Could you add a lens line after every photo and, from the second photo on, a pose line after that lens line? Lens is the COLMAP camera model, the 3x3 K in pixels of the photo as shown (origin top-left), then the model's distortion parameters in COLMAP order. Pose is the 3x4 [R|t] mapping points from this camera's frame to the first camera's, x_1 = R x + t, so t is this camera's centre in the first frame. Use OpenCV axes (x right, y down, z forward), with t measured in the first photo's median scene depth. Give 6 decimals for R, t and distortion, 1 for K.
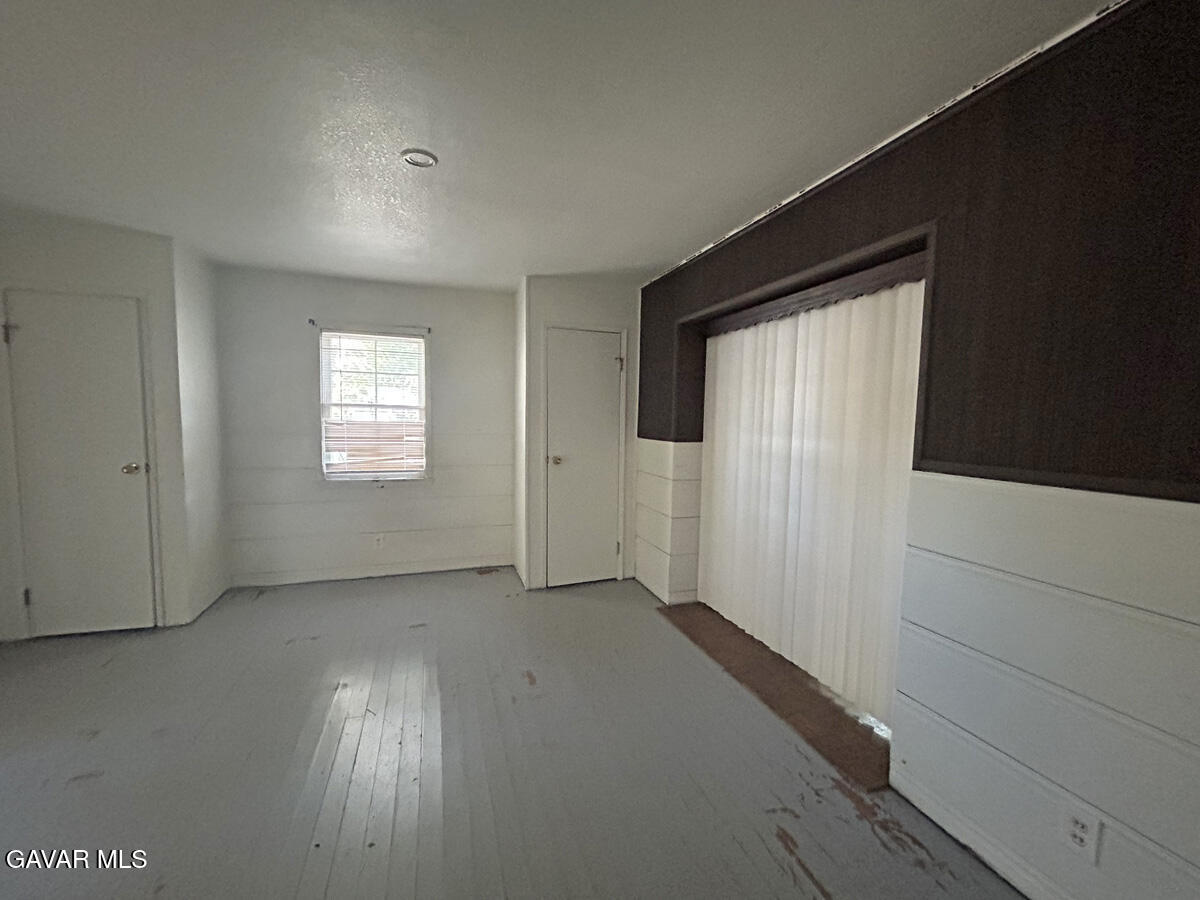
lens RADIAL K [[485.3, 0, 602.4], [0, 485.3, 449.4], [0, 0, 1]] dist [0.002130, 0.000059]
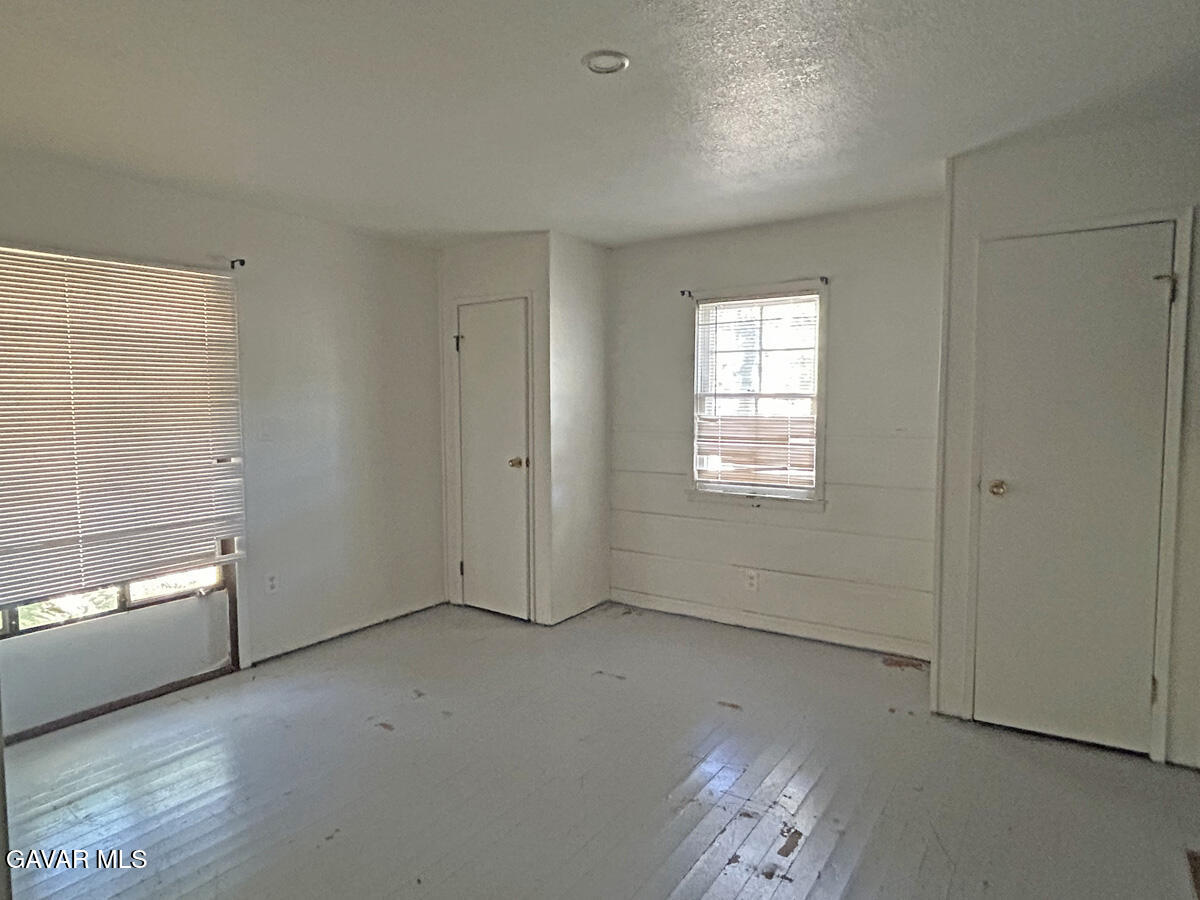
lens RADIAL K [[690.6, 0, 602.9], [0, 690.6, 451.3], [0, 0, 1]] dist [0.004301, -0.001271]
pose [[0.603007, 0.035467, -0.796947, 0.238785], [-0.045254, 0.998923, 0.010215, -0.004972], [0.796451, 0.029905, 0.603963, 0.192429]]
